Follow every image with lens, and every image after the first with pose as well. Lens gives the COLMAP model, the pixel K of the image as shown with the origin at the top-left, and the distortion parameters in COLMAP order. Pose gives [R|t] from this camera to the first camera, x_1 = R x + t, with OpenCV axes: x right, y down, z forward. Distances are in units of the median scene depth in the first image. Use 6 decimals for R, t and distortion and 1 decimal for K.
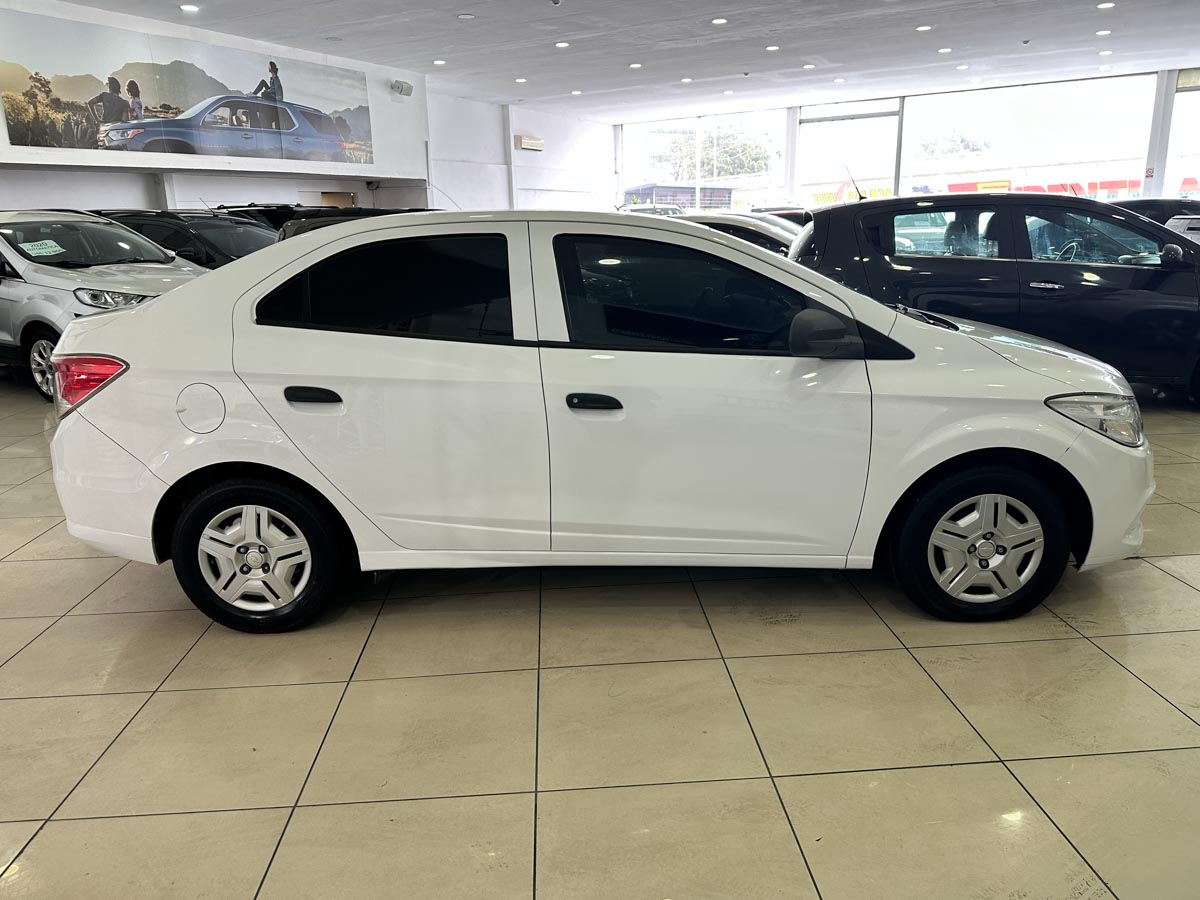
lens RADIAL K [[856.8, 0, 596.1], [0, 856.8, 448.1], [0, 0, 1]] dist [0.028436, -0.045909]
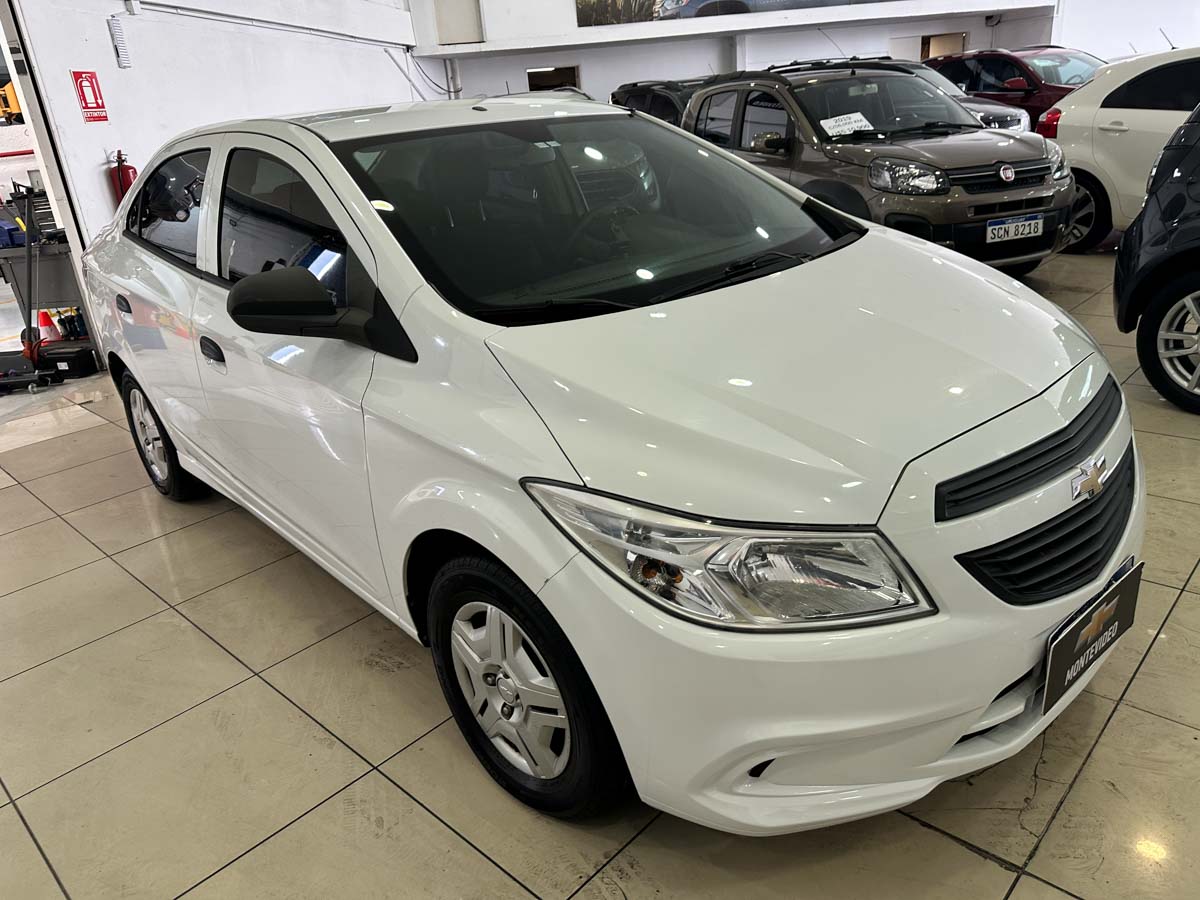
lens RADIAL K [[856.8, 0, 598.7], [0, 856.8, 453.3], [0, 0, 1]] dist [0.028436, -0.045909]
pose [[0.683501, 0.235020, -0.691080, 0.240240], [-0.114588, 0.969558, 0.216394, -0.050094], [0.720899, -0.068716, 0.689625, 0.176381]]
